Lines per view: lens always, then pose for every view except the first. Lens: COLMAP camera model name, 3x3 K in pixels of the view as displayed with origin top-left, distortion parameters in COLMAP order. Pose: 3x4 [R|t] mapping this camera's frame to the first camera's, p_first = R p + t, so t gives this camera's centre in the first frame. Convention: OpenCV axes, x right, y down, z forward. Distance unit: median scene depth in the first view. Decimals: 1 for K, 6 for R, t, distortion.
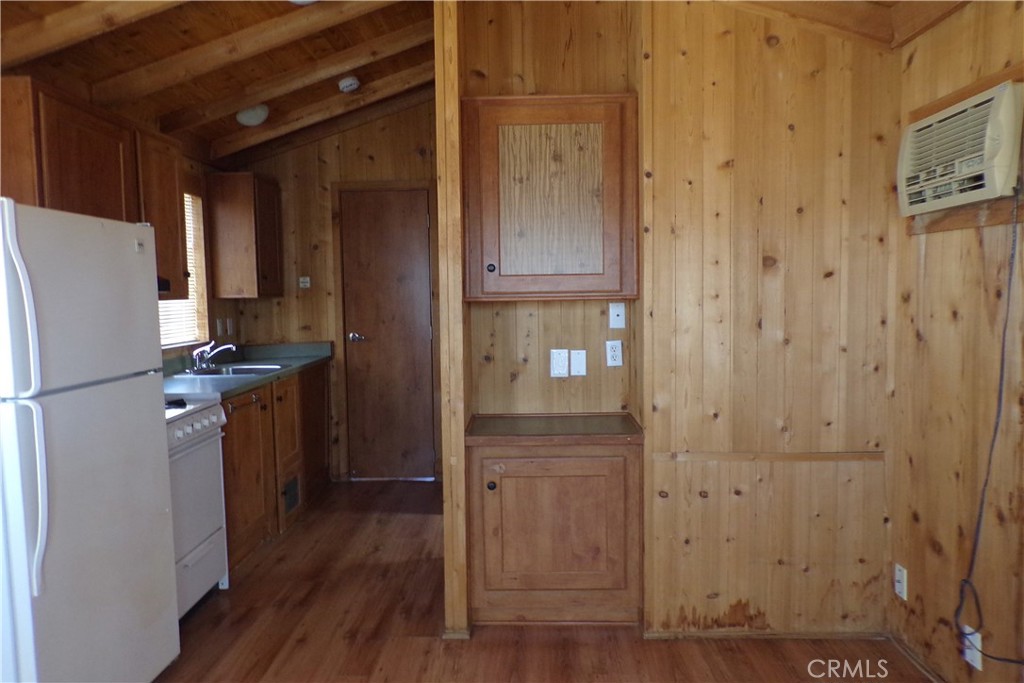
lens RADIAL K [[702.8, 0, 506.7], [0, 702.8, 343.5], [0, 0, 1]] dist [0.006377, 0.010181]
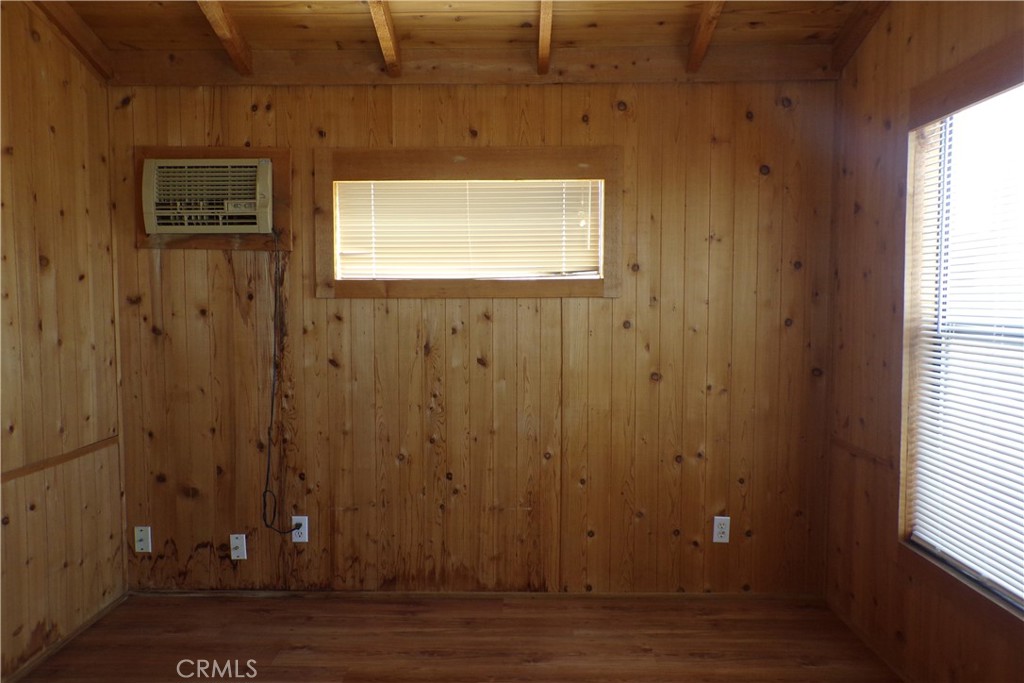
lens RADIAL K [[702.8, 0, 504.7], [0, 702.8, 345.0], [0, 0, 1]] dist [0.006377, 0.010181]
pose [[-0.010129, -0.048965, 0.998749, -0.610063], [0.070711, 0.996265, 0.049561, -0.004114], [-0.997445, 0.071124, -0.006629, 0.374612]]
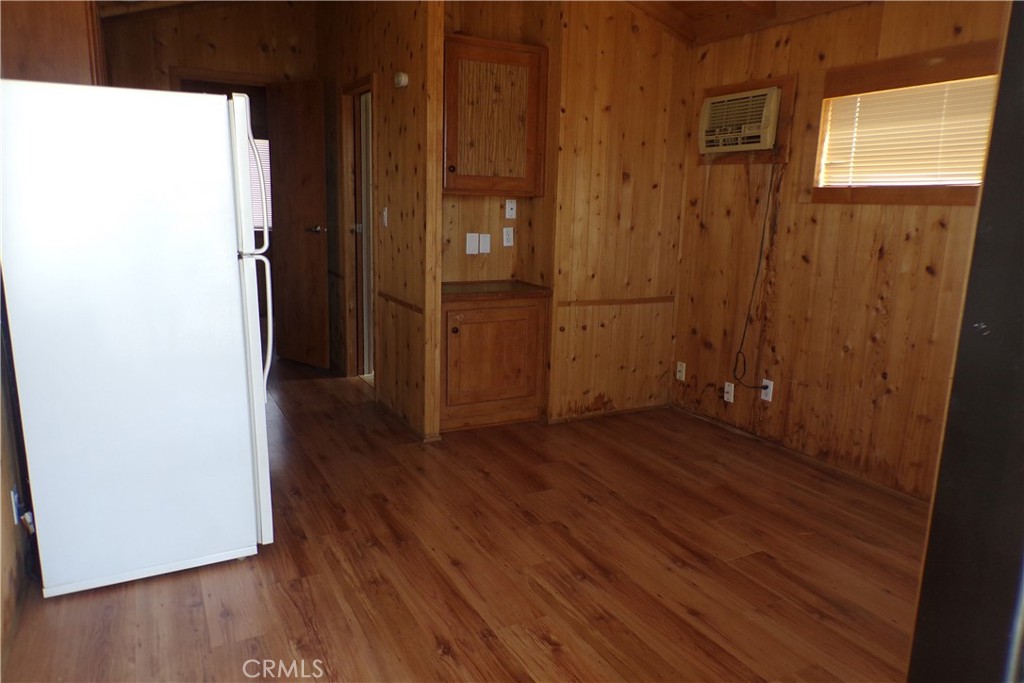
lens RADIAL K [[702.8, 0, 509.0], [0, 702.8, 344.3], [0, 0, 1]] dist [0.006377, 0.010181]
pose [[0.869639, -0.061738, 0.489813, -0.632953], [-0.004284, 0.991169, 0.132536, 0.047489], [-0.493670, -0.117356, 0.861694, -0.256742]]
